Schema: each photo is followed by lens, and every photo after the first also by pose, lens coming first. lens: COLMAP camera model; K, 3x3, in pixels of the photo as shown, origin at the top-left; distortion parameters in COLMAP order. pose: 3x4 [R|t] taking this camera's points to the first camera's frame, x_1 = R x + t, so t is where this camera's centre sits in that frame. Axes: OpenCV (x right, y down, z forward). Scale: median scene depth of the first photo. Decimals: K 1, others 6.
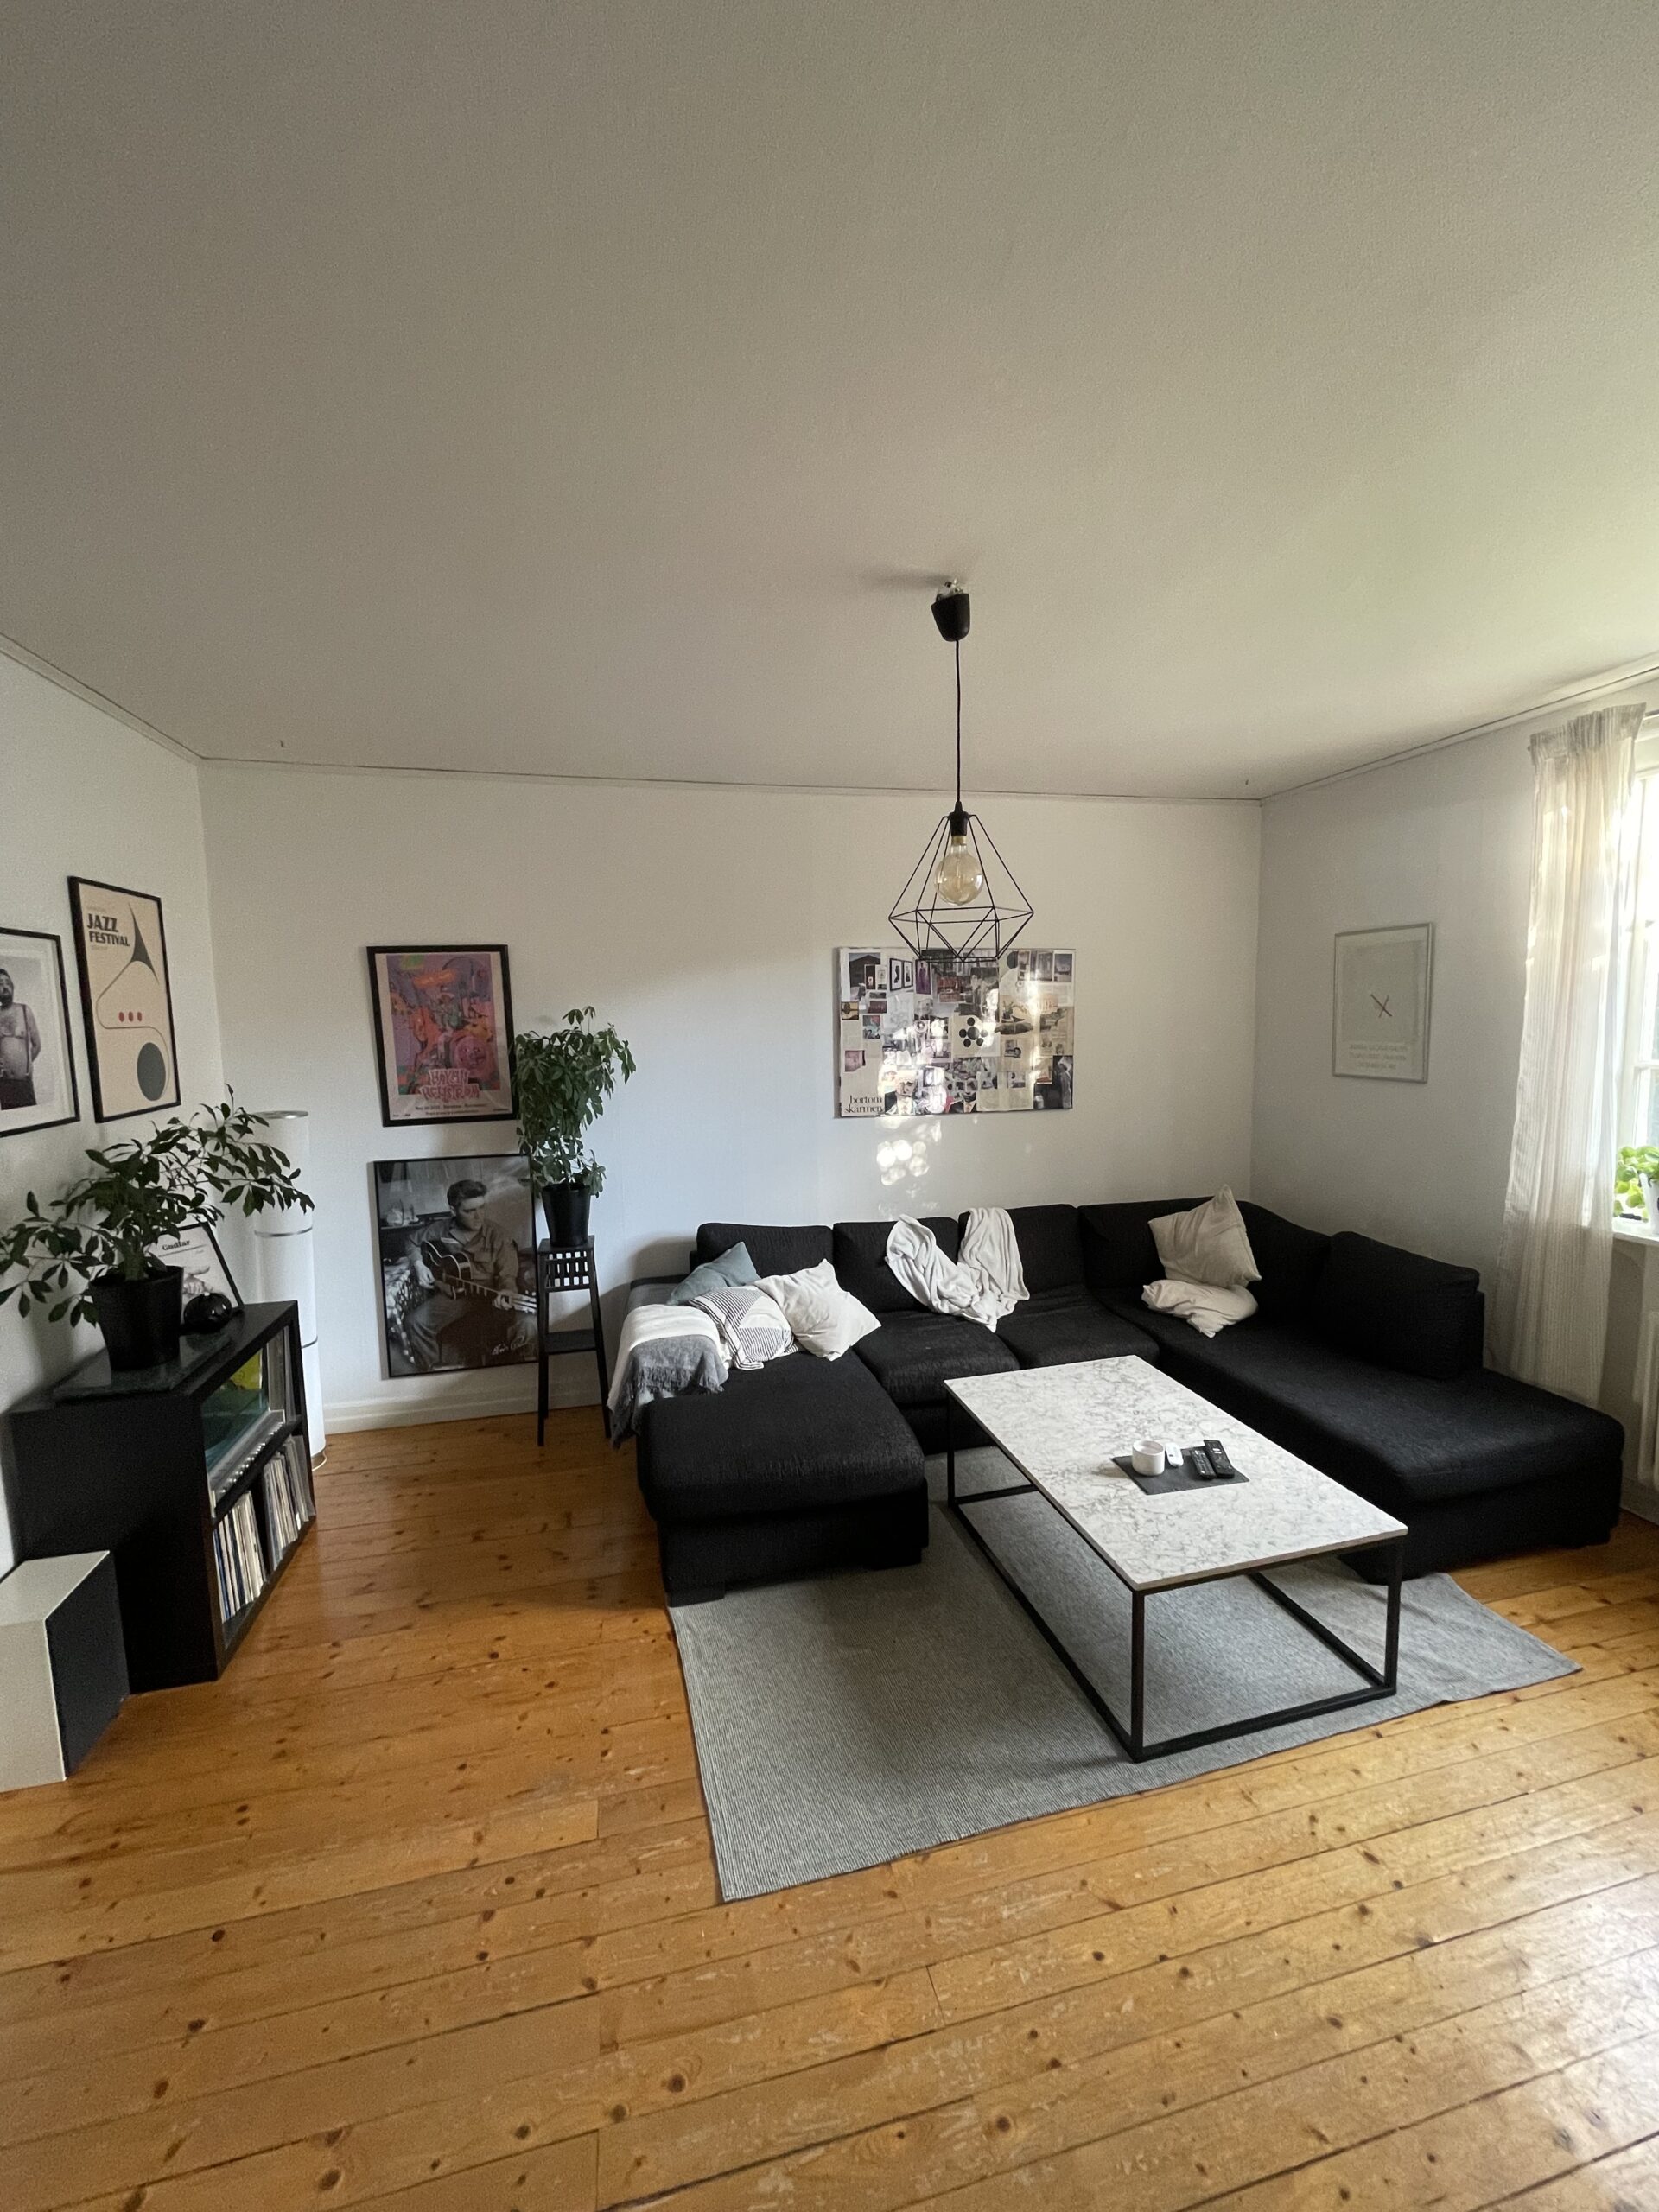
lens RADIAL K [[891.3, 0, 831.3], [0, 891.3, 1117.3], [0, 0, 1]] dist [-0.001976, -0.000058]
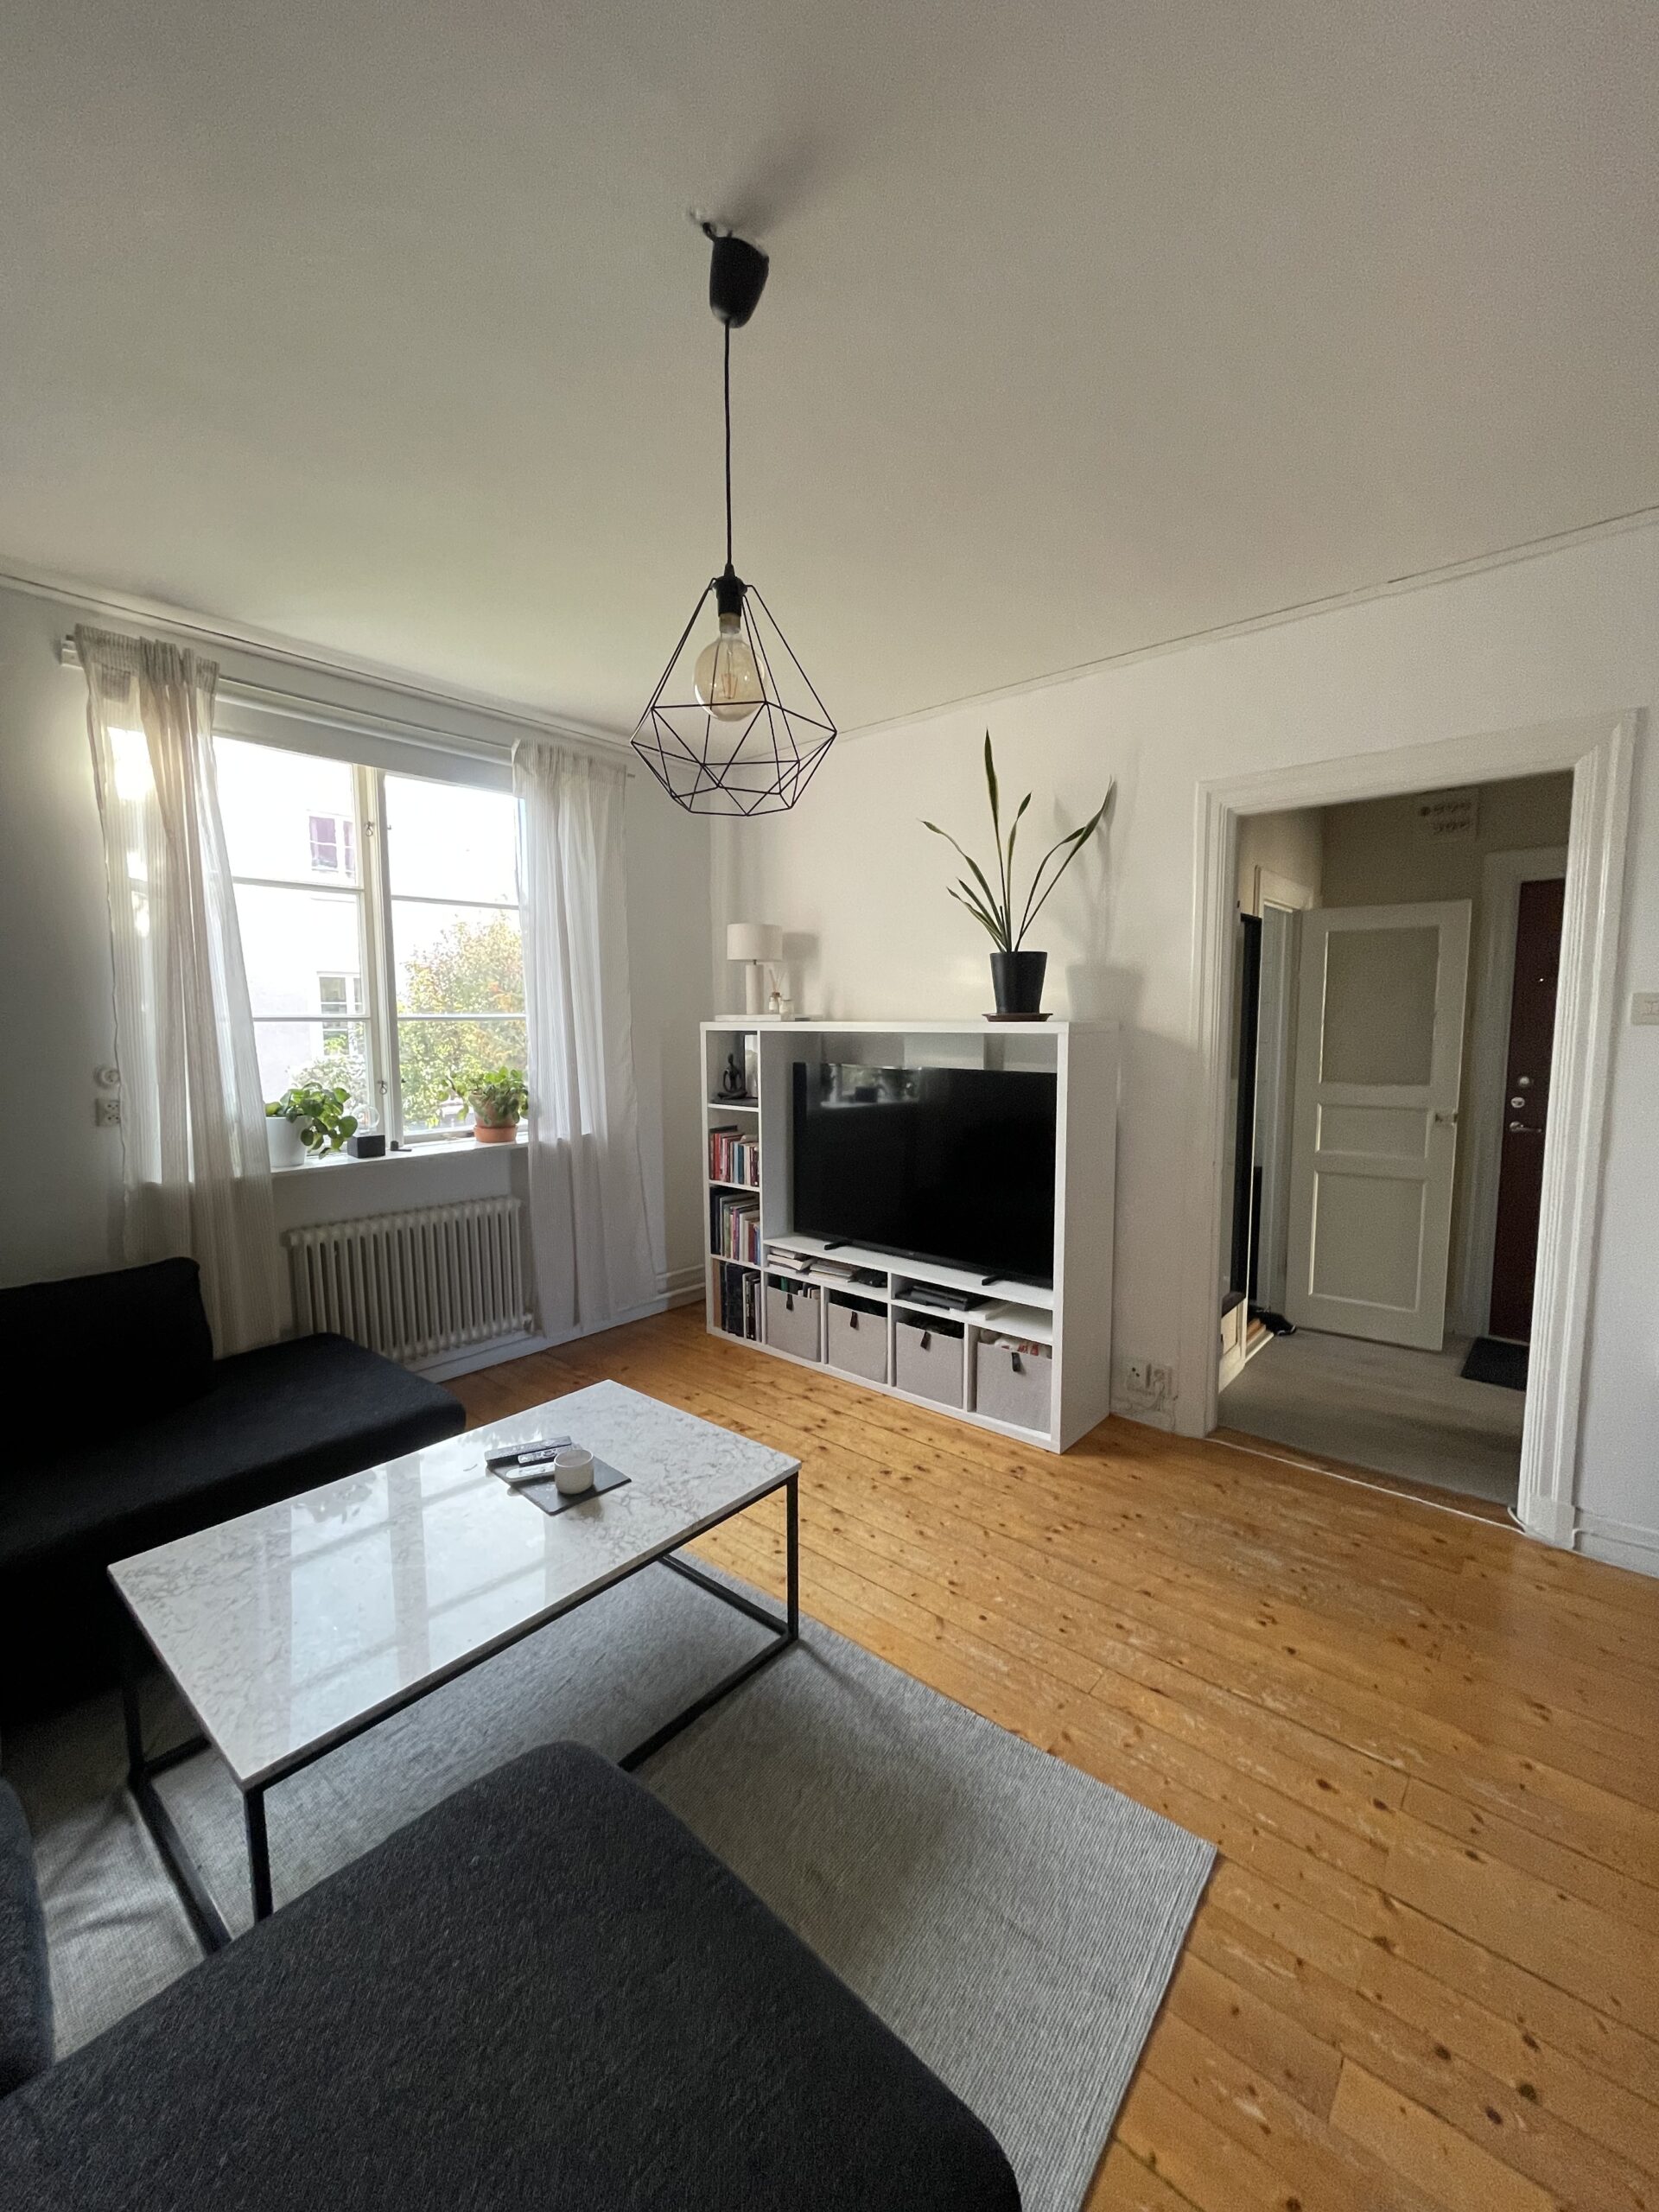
lens RADIAL K [[891.3, 0, 842.5], [0, 891.3, 1104.3], [0, 0, 1]] dist [-0.001976, -0.000058]
pose [[-0.585152, -0.056313, 0.808966, -0.506087], [0.112640, 0.982271, 0.149854, -0.044729], [-0.803062, 0.178810, -0.568435, 1.447933]]
